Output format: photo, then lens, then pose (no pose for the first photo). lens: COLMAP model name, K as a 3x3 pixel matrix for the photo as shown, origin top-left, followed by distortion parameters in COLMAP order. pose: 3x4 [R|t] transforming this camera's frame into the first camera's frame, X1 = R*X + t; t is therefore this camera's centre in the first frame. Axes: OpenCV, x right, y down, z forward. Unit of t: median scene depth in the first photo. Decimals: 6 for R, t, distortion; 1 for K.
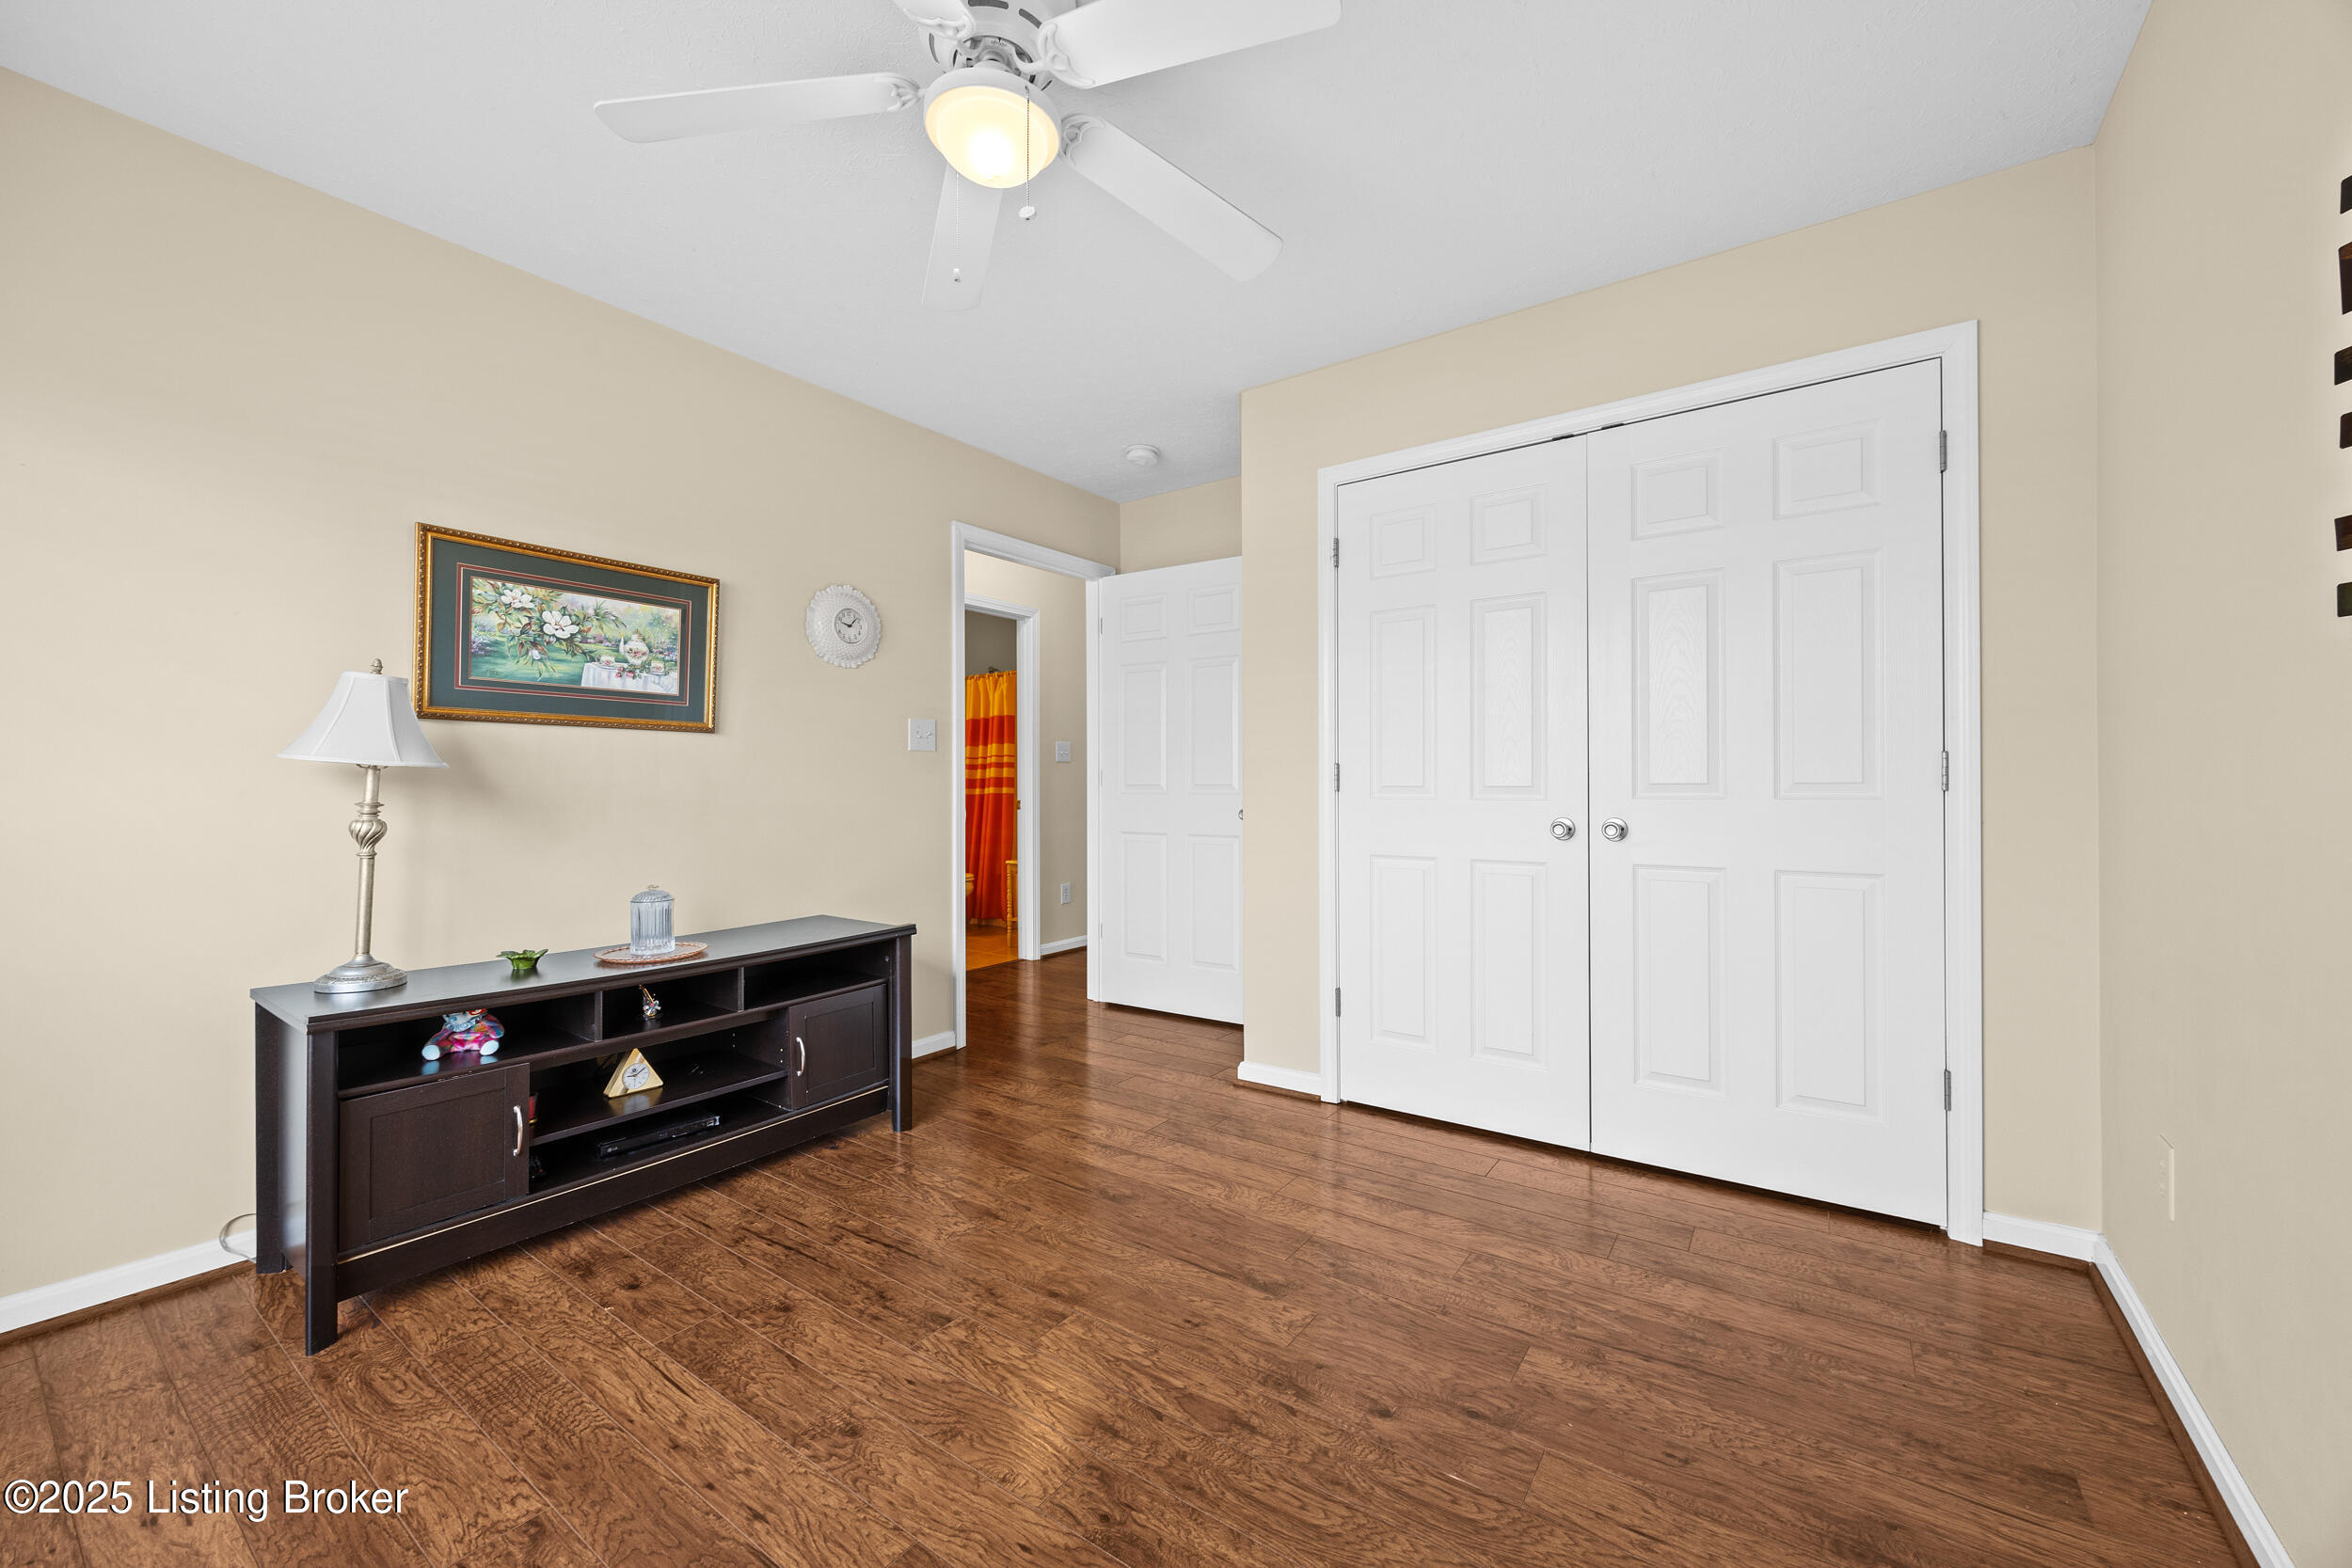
lens RADIAL K [[907.1, 0, 1175.4], [0, 907.1, 779.9], [0, 0, 1]] dist [0.002566, 0.000141]
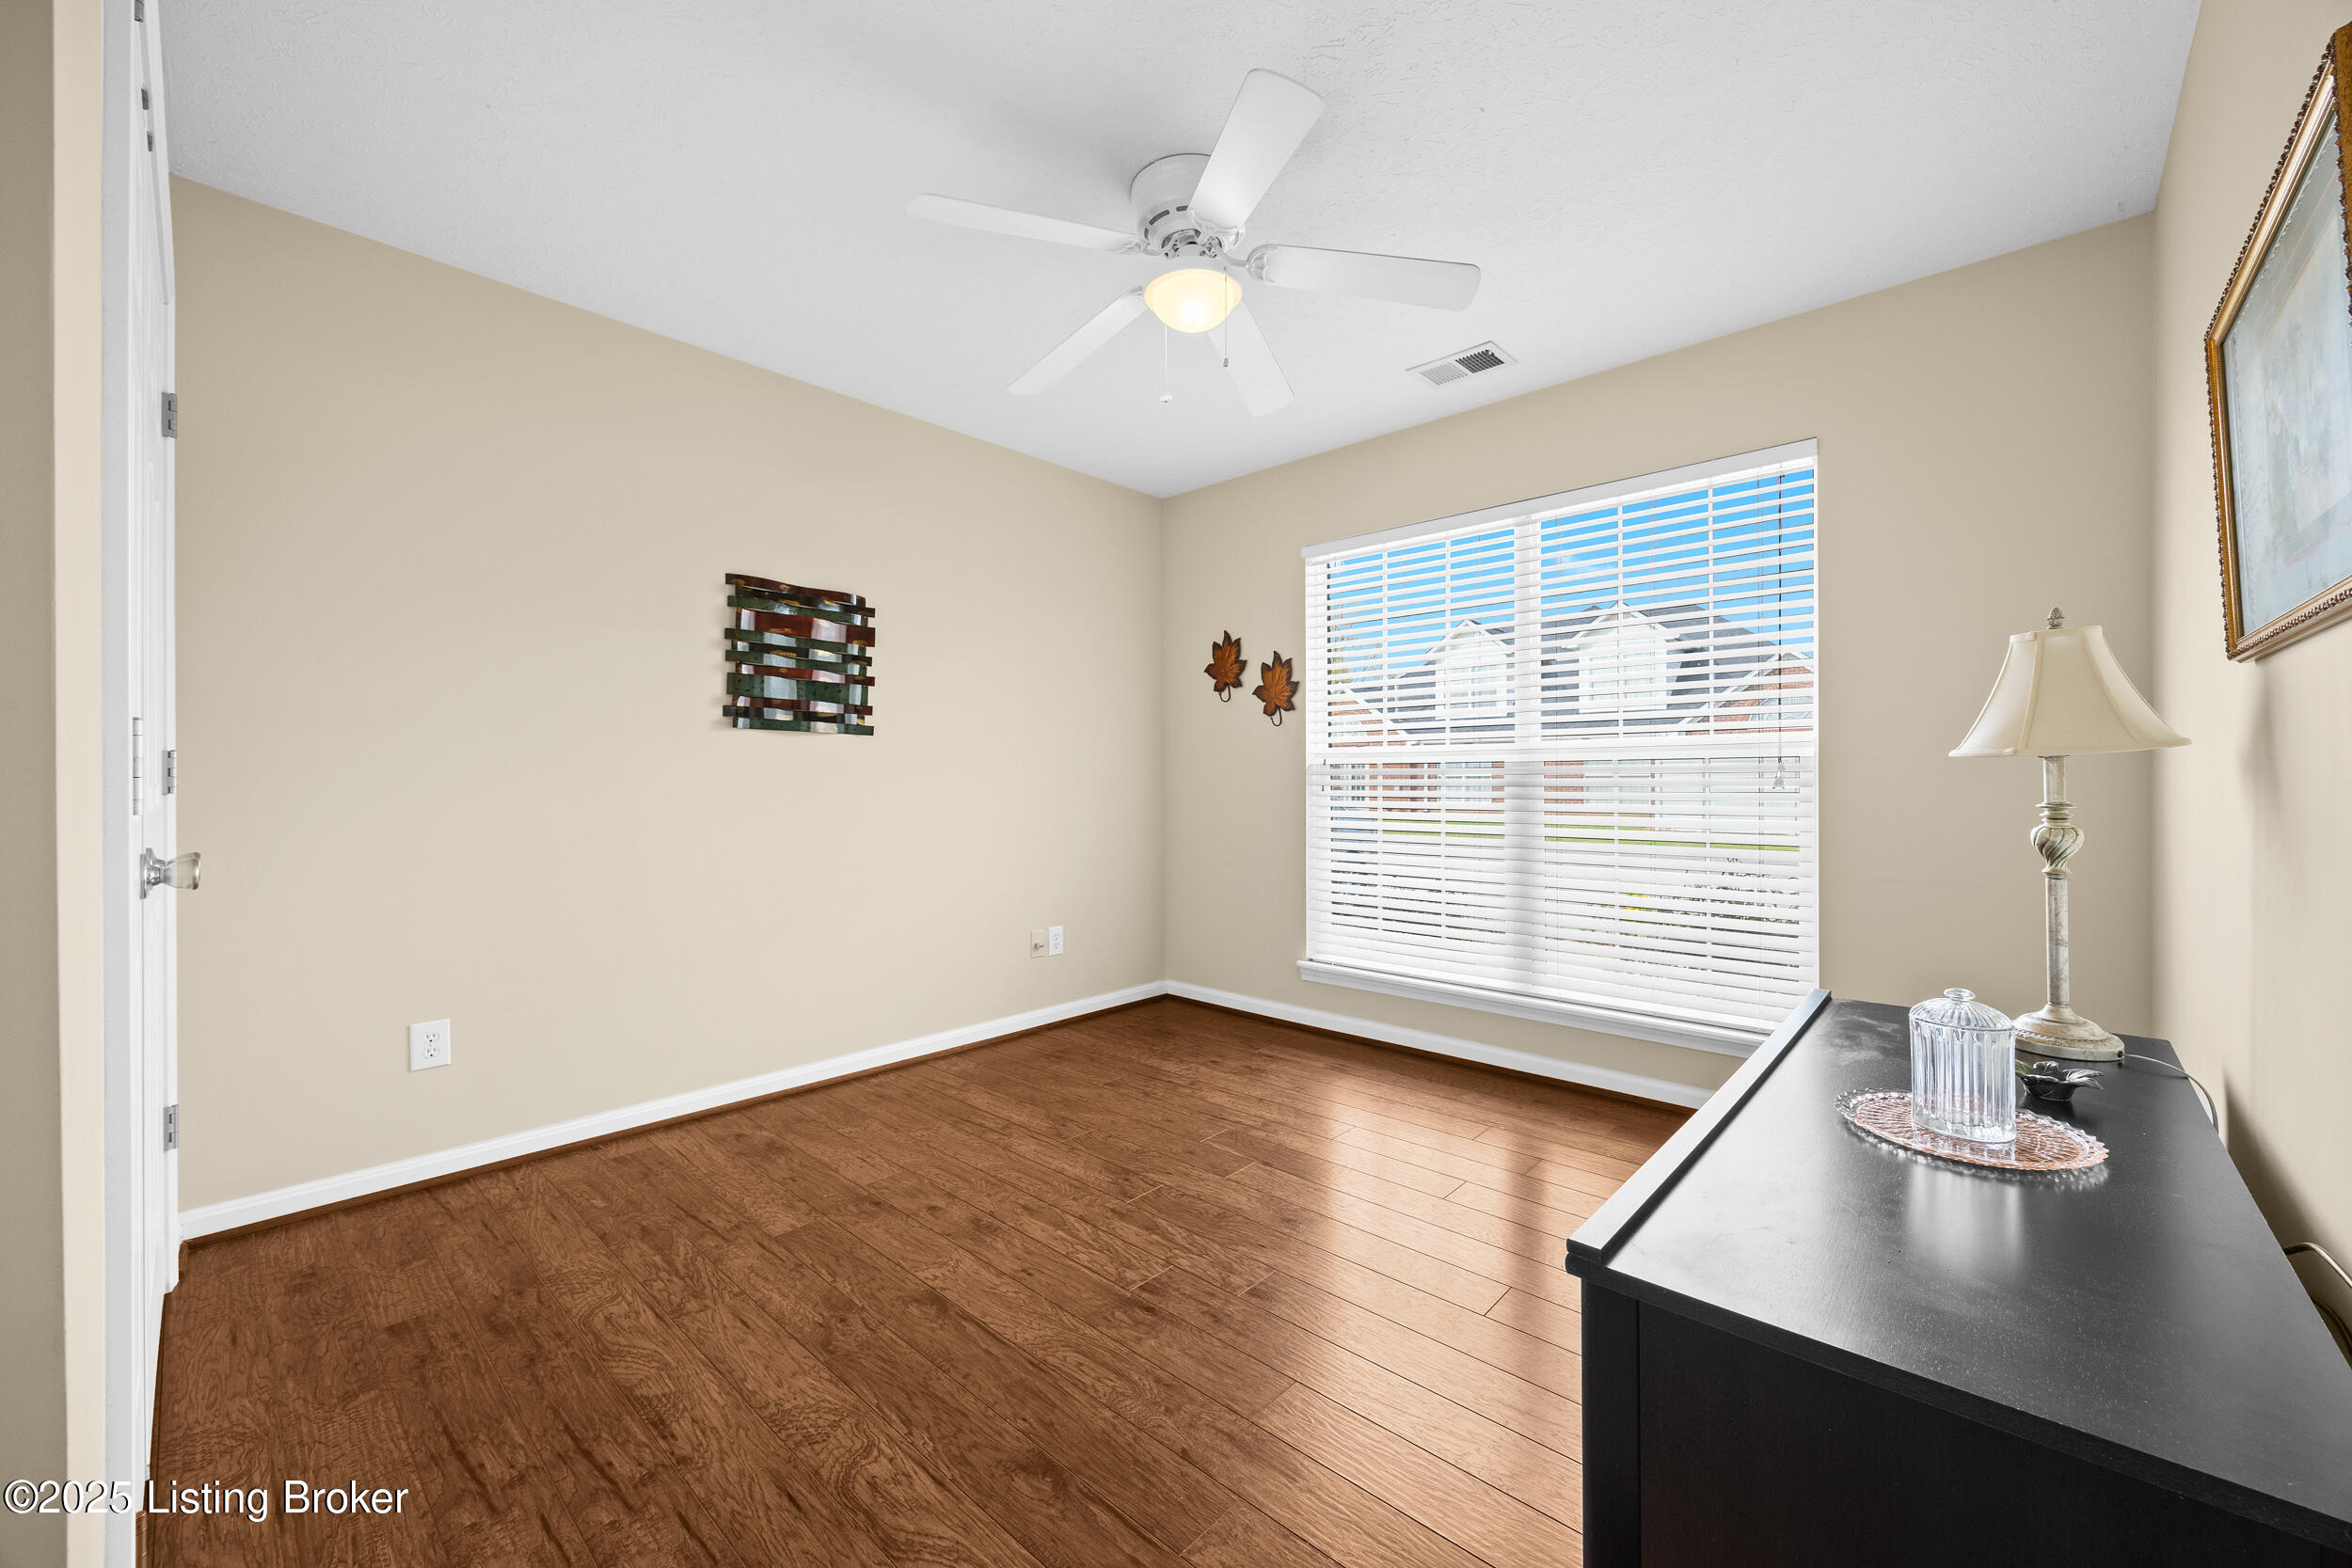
lens RADIAL K [[907.1, 0, 1174.3], [0, 907.1, 778.1], [0, 0, 1]] dist [0.002566, 0.000141]
pose [[-0.992431, 0.006018, 0.122660, -0.292090], [0.004928, 0.999946, -0.009191, 0.007175], [-0.122708, -0.008517, -0.992406, 2.033395]]
